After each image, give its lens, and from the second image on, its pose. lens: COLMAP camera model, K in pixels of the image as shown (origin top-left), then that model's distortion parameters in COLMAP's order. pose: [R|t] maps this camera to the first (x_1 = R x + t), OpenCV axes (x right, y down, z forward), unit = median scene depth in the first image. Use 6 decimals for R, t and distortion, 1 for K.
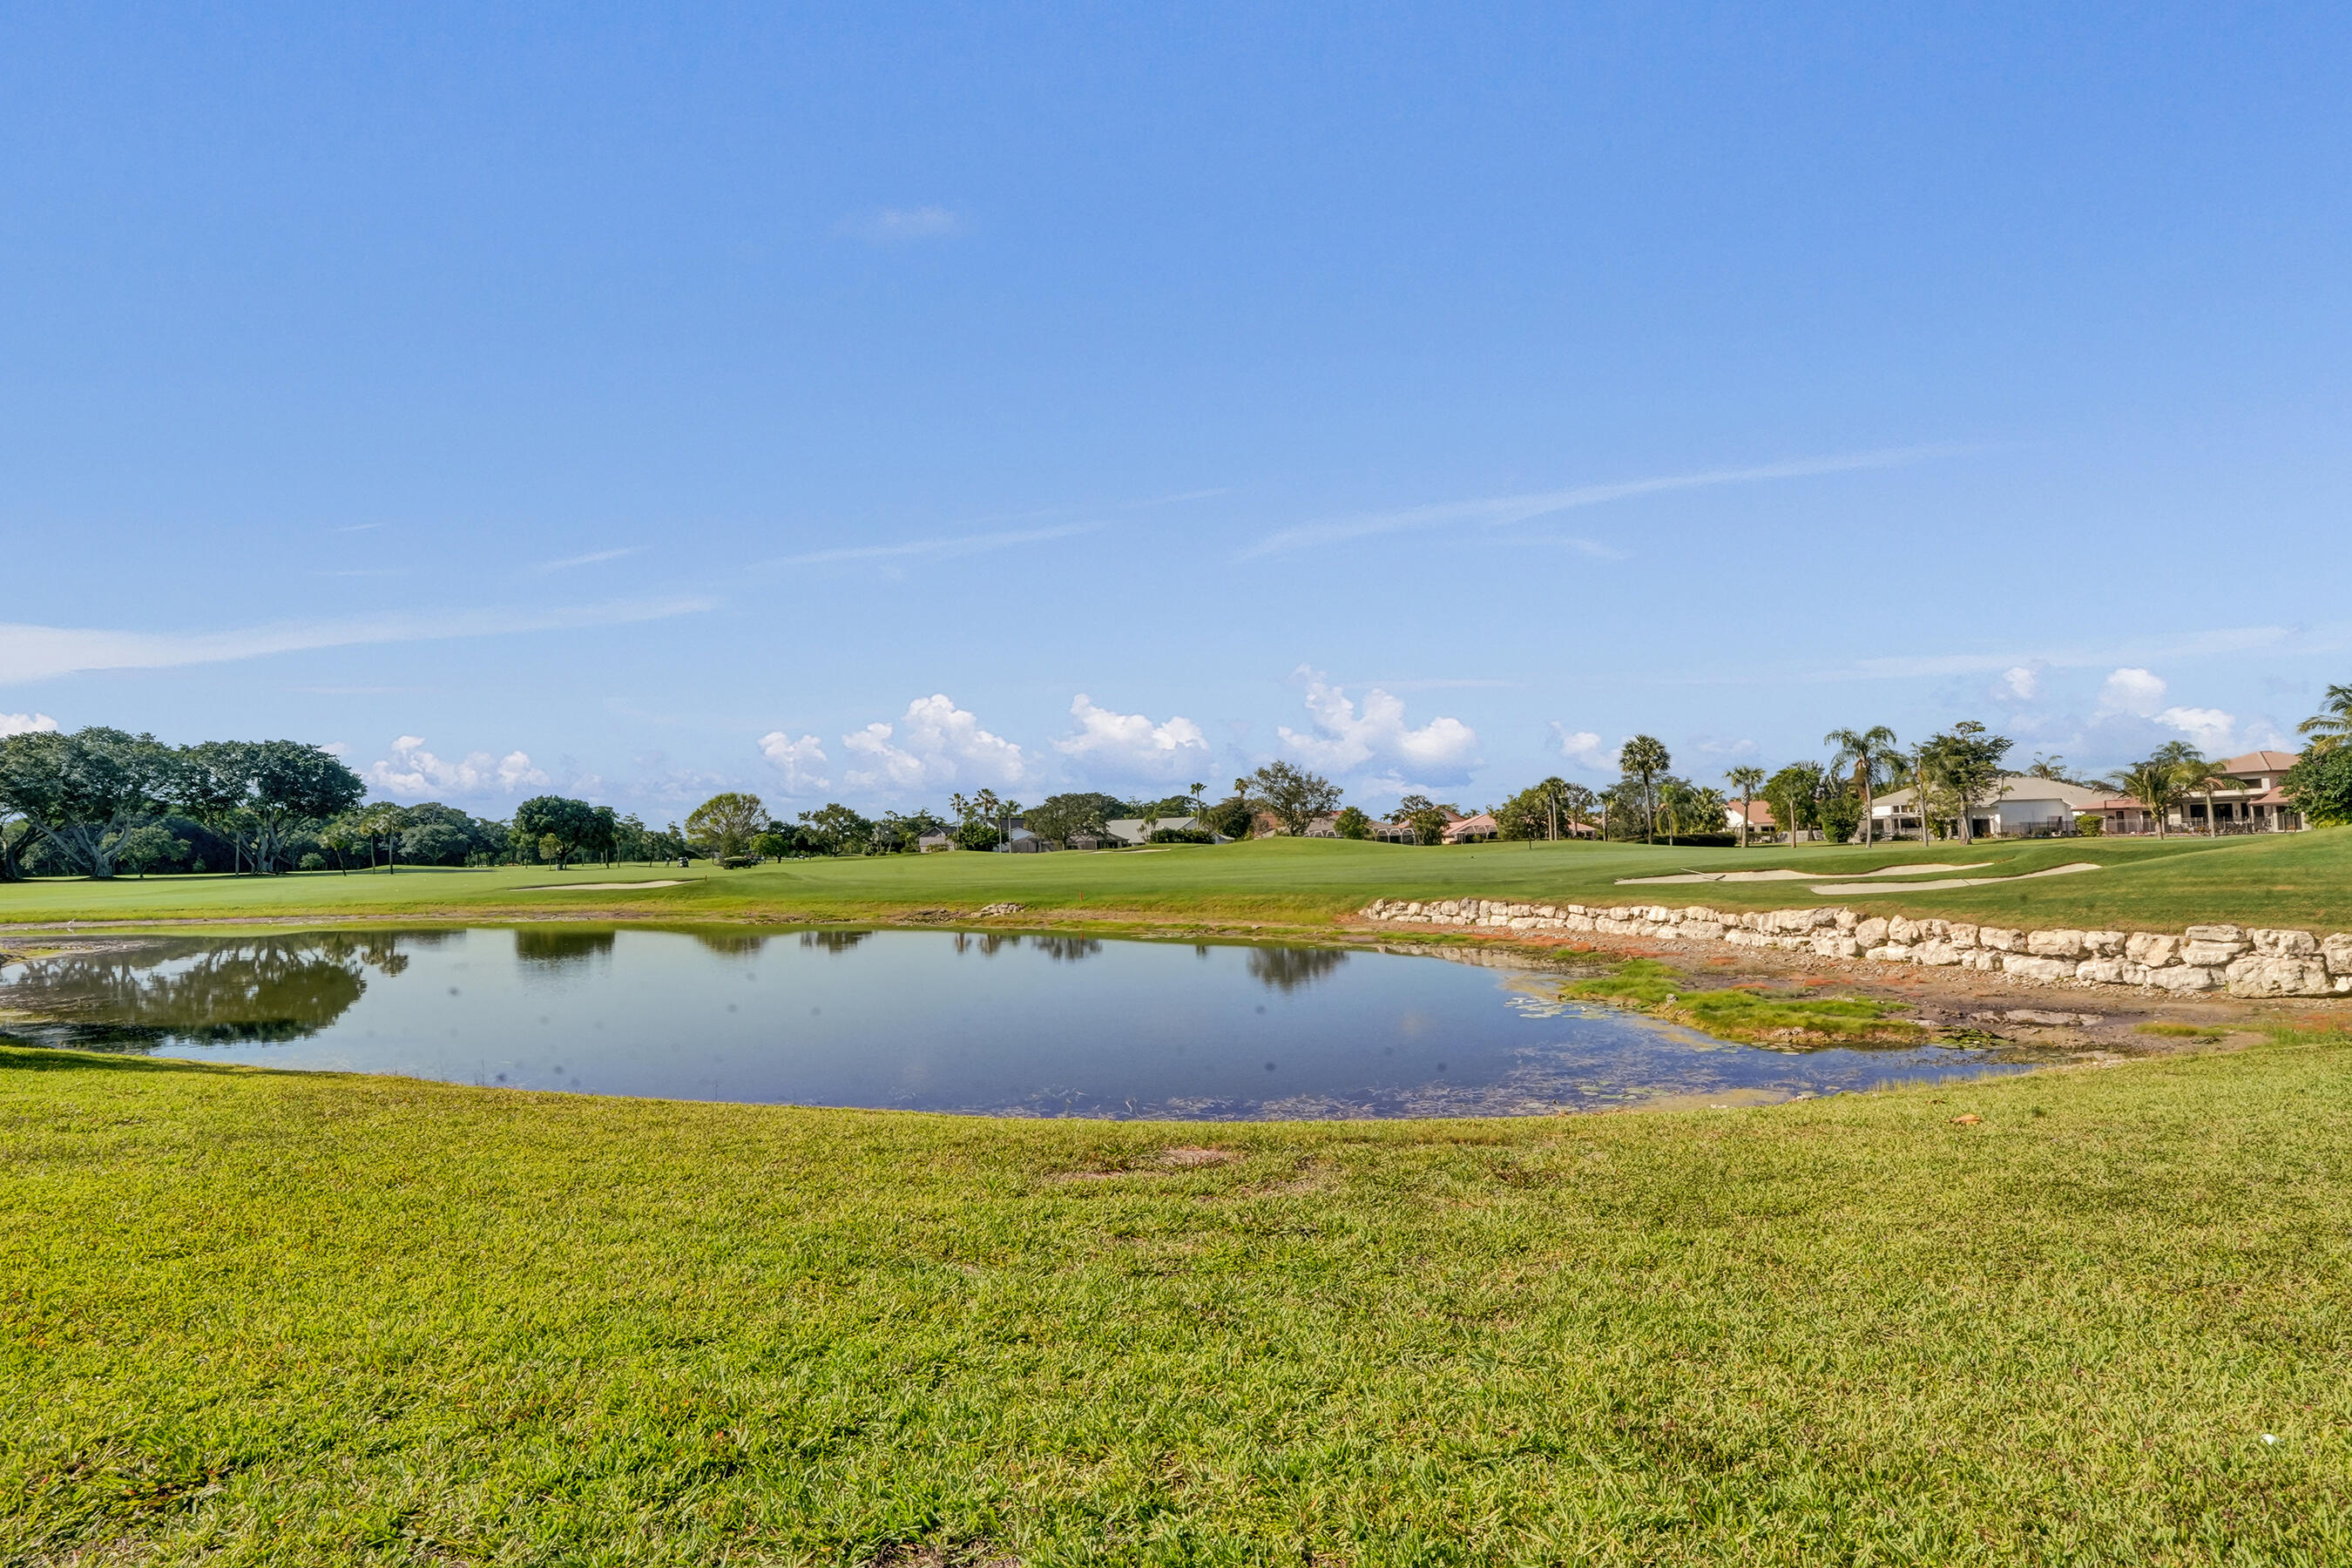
lens RADIAL K [[1264.9, 0, 1182.1], [0, 1264.9, 769.1], [0, 0, 1]] dist [-0.066981, 0.028386]
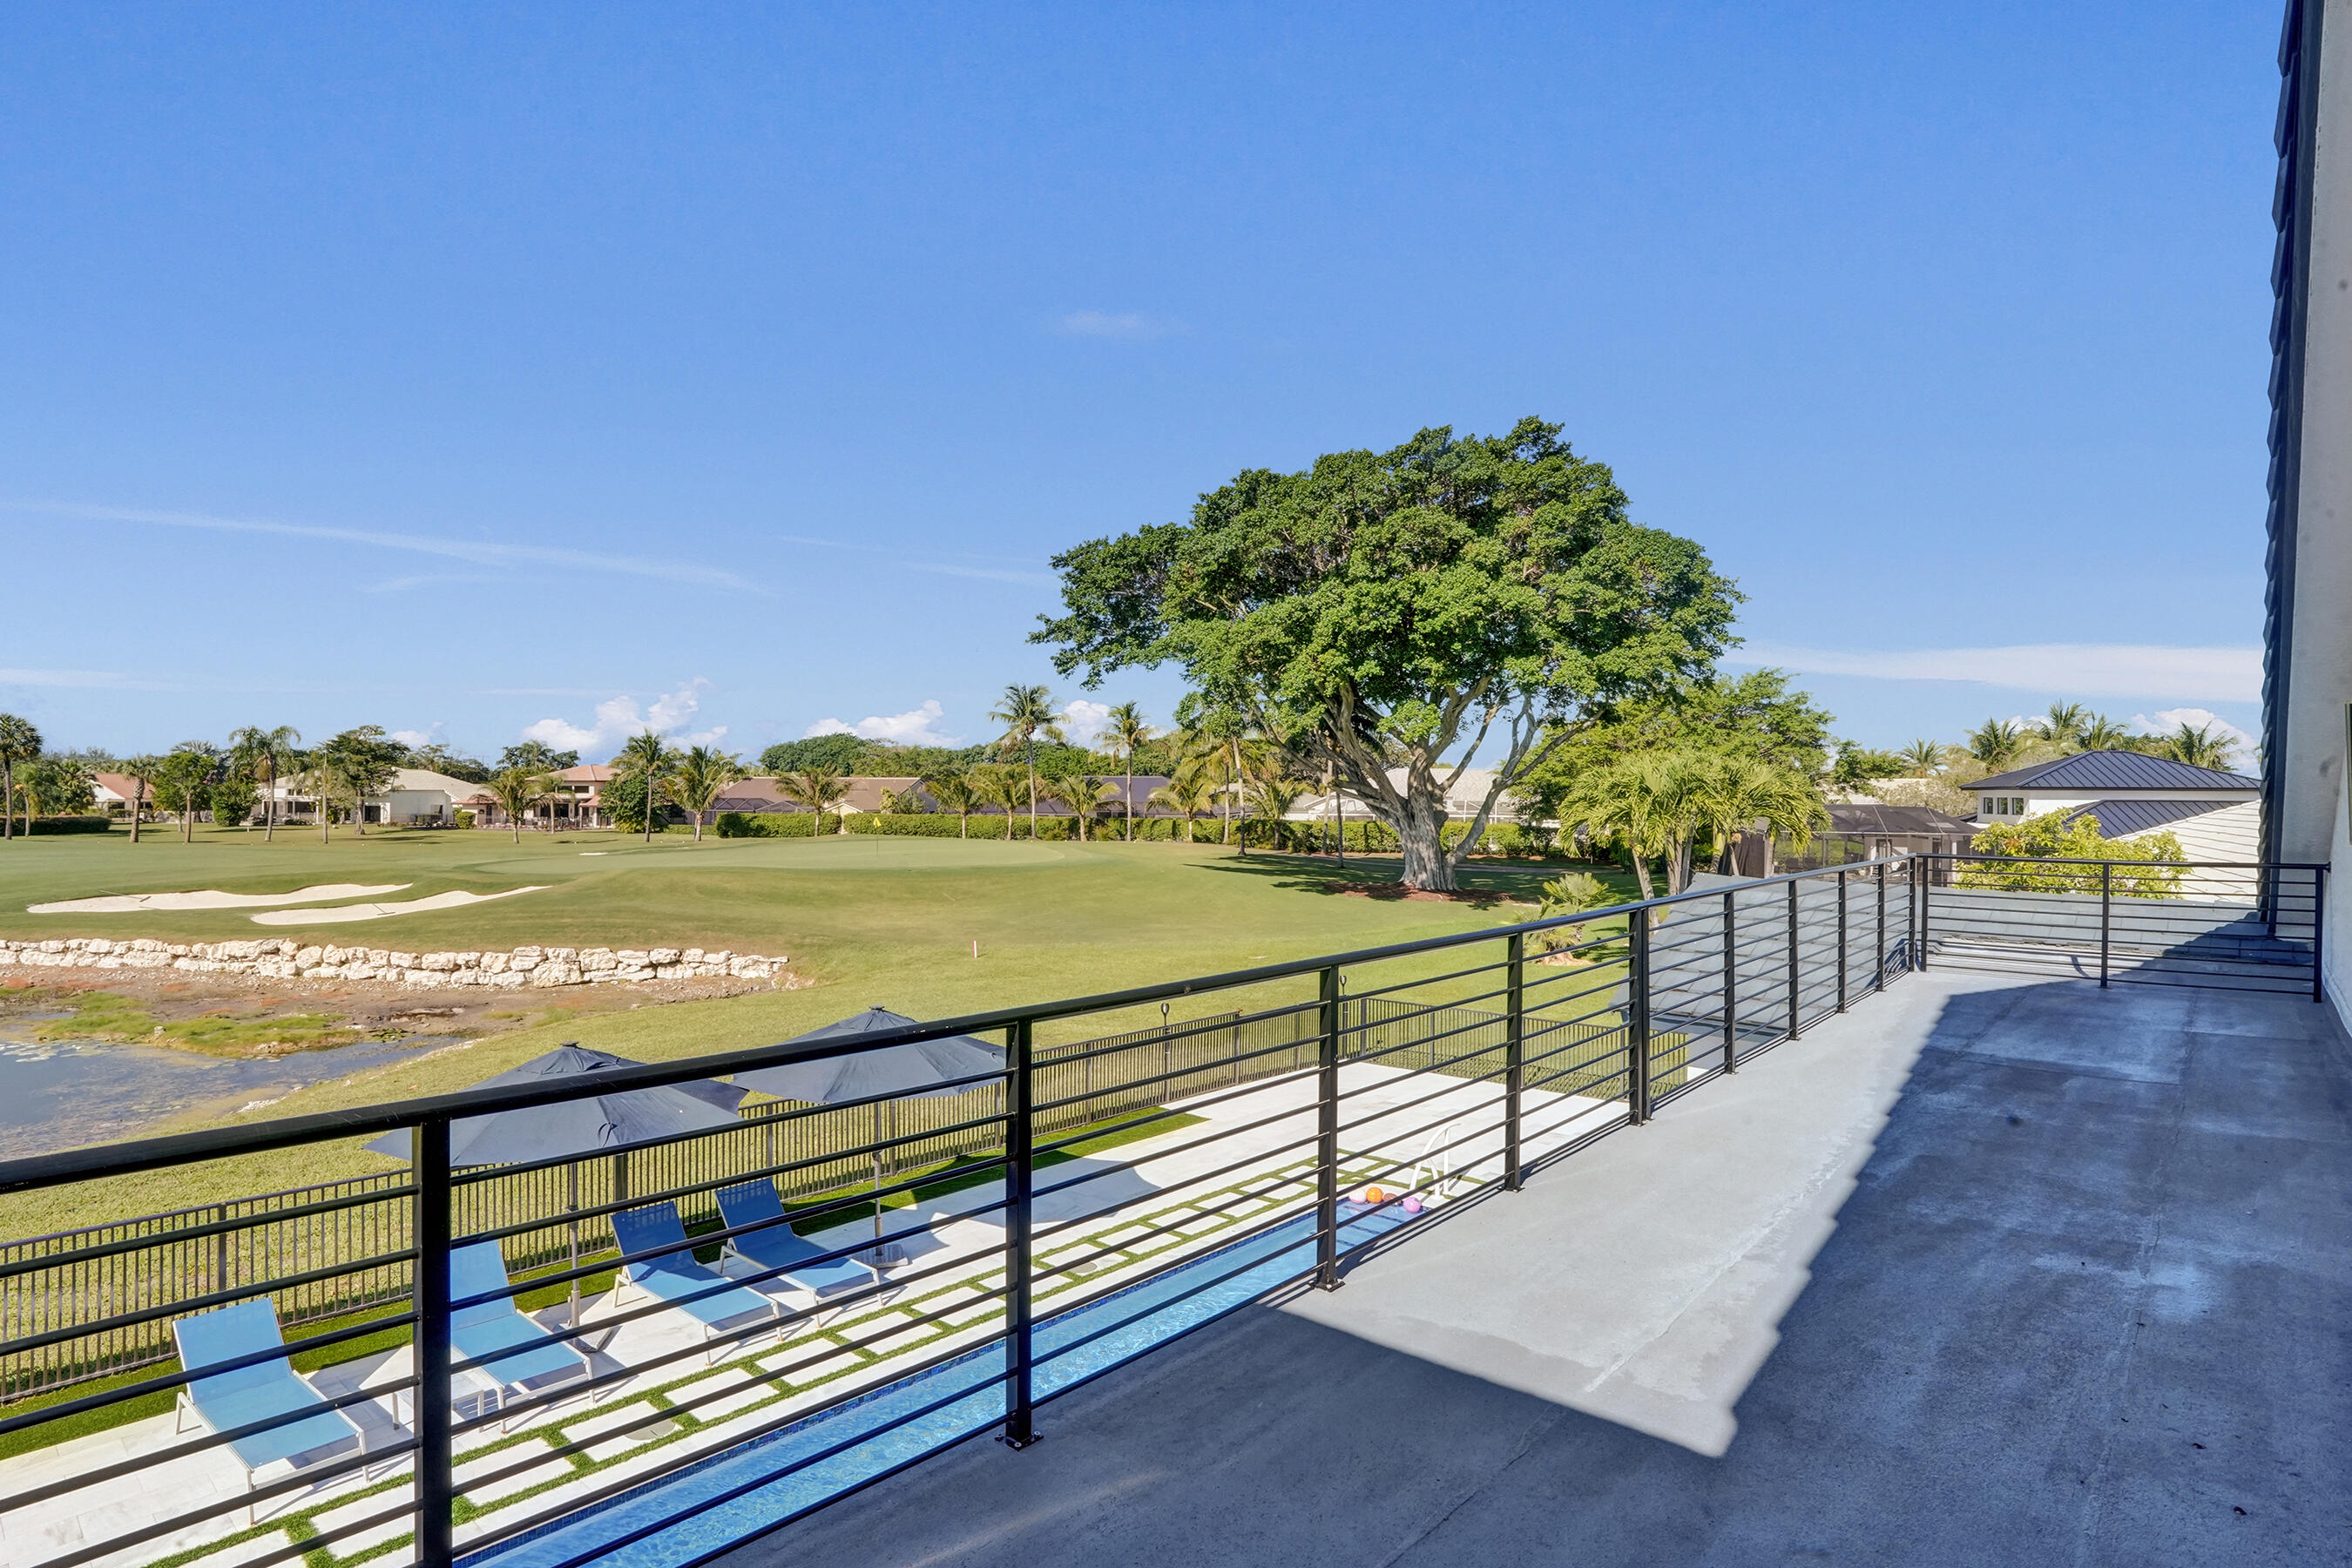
lens RADIAL K [[1264.9, 0, 1185.6], [0, 1264.9, 761.6], [0, 0, 1]] dist [-0.066981, 0.028386]
pose [[0.397105, 0.048098, 0.916512, -0.076736], [-0.075191, 0.996974, -0.019742, -0.031803], [-0.914688, -0.061074, 0.399520, -0.100422]]
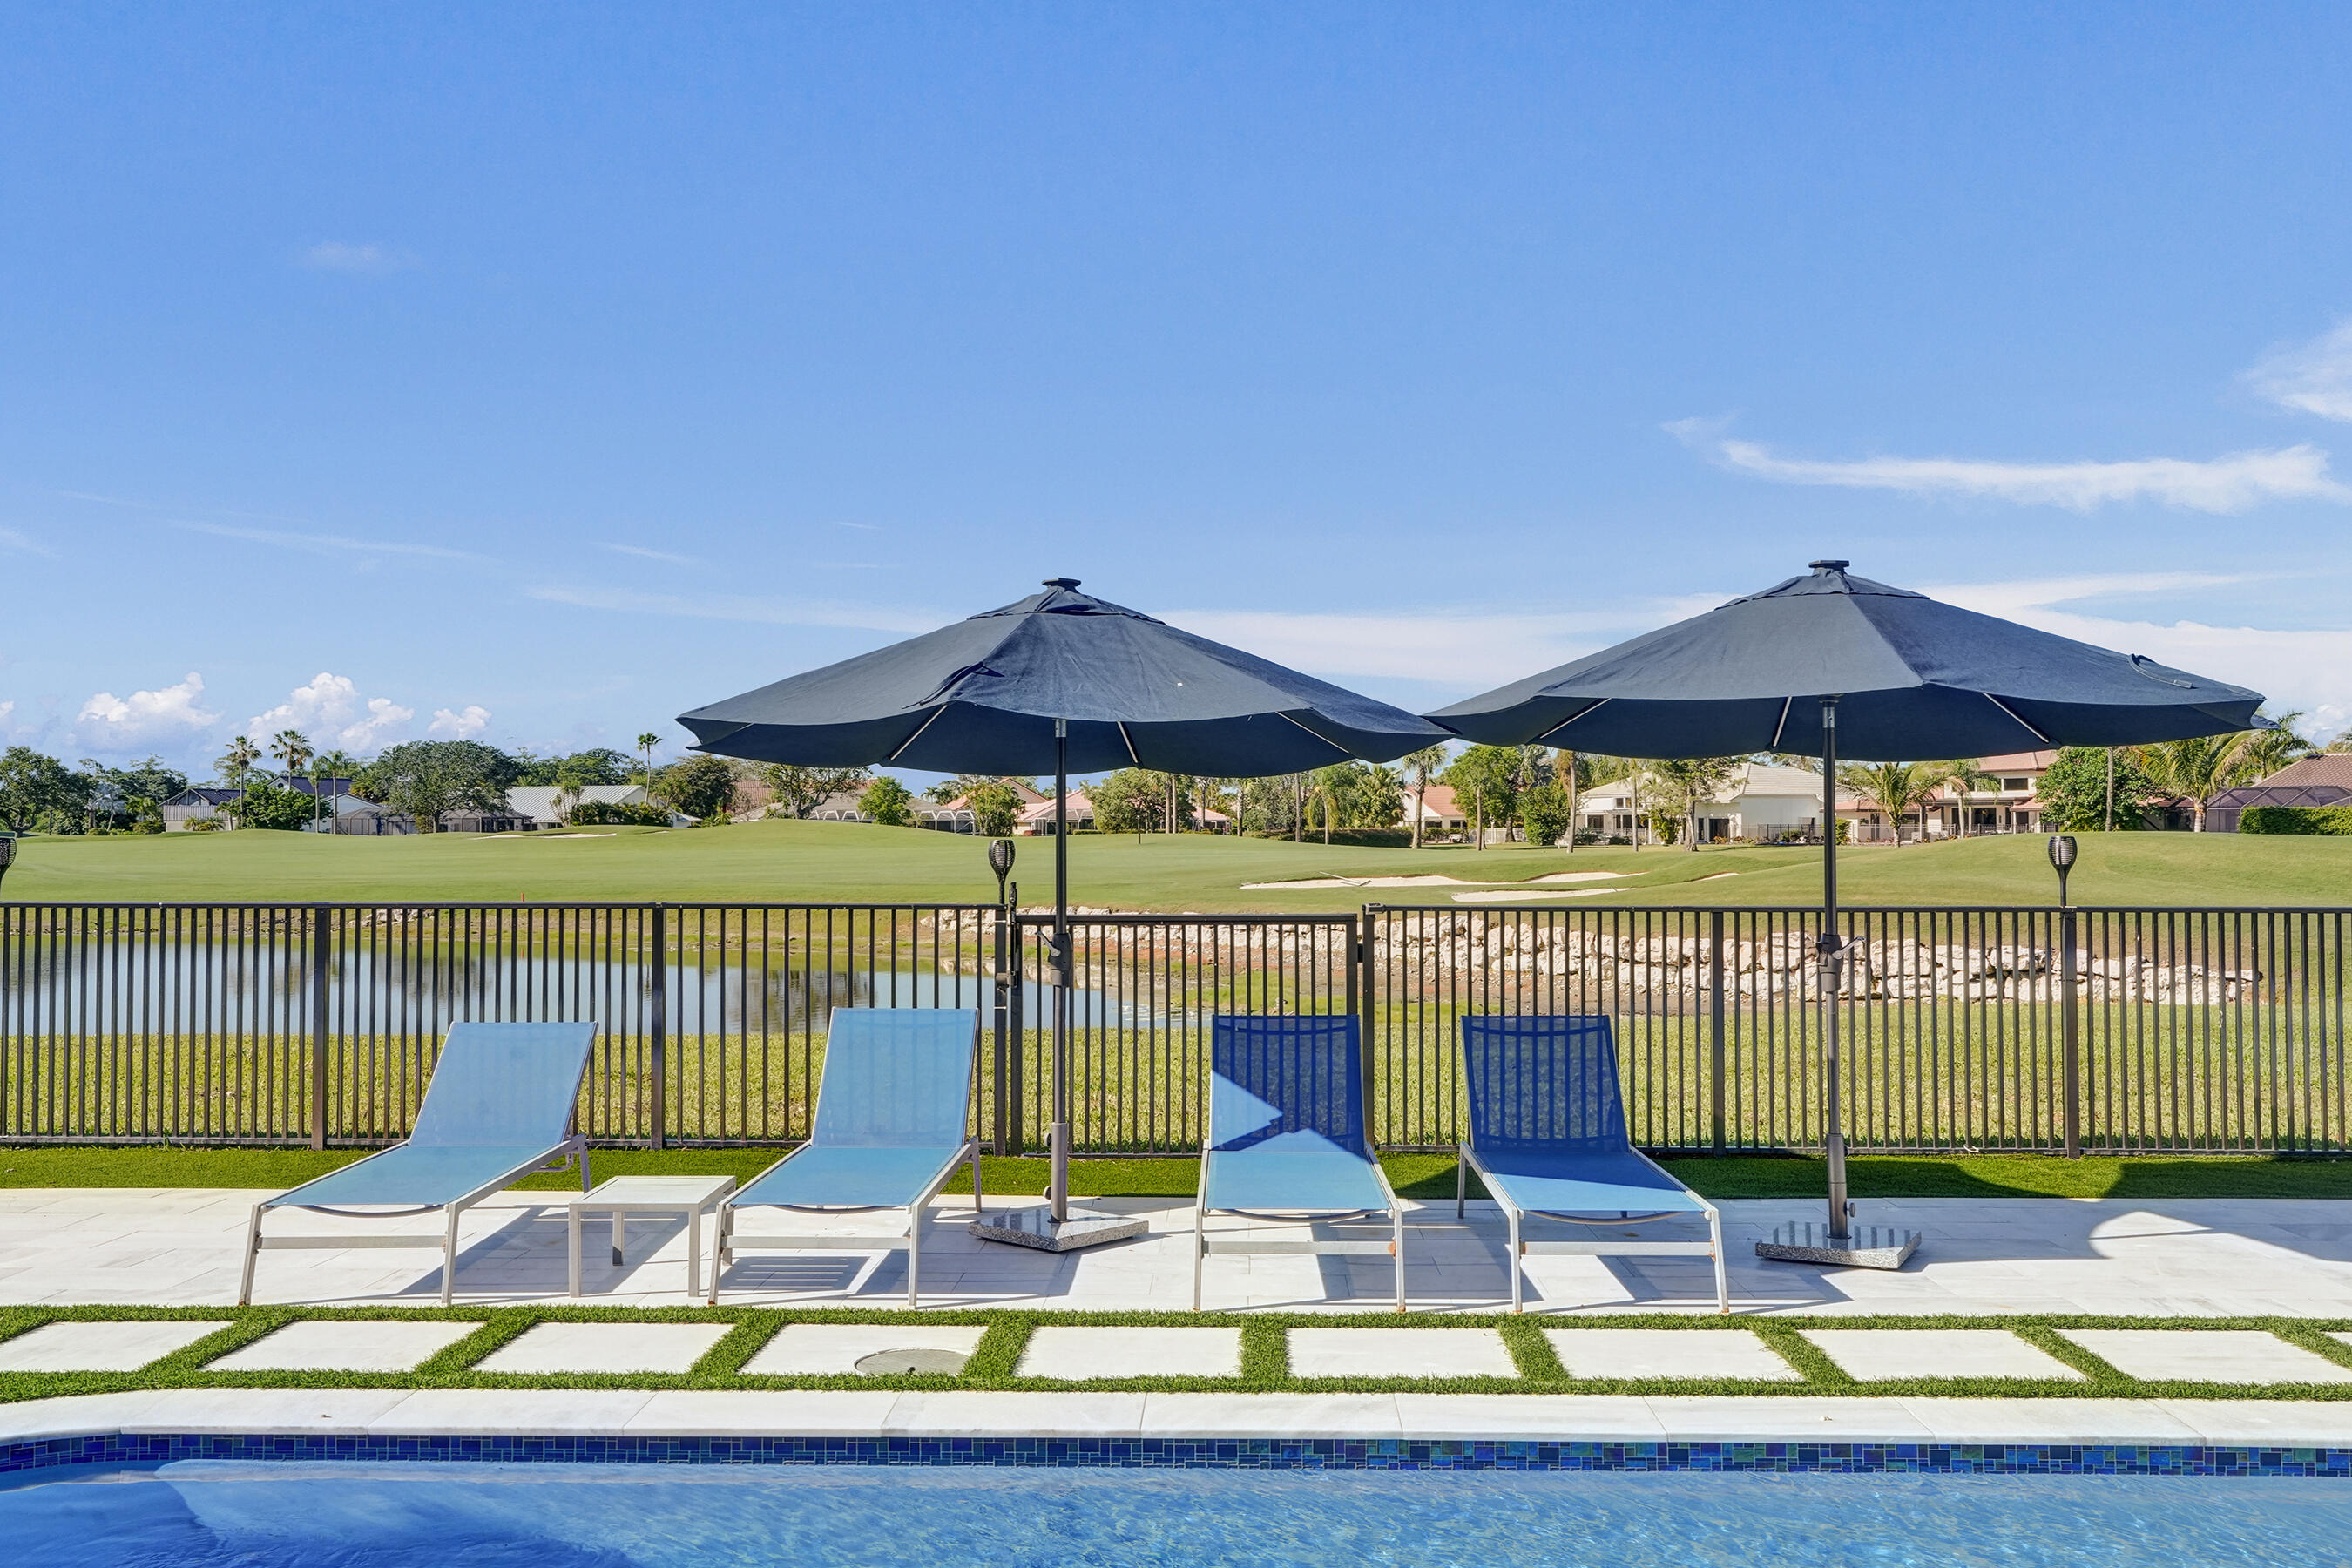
lens RADIAL K [[2005.1, 0, 1170.8], [0, 2005.1, 781.6], [0, 0, 1]] dist [0.009102, 0.002224]
pose [[0.959325, 0.028164, 0.280894, -0.025592], [-0.037762, 0.998871, 0.028815, -0.005379], [-0.279766, -0.038250, 0.959306, -0.090529]]
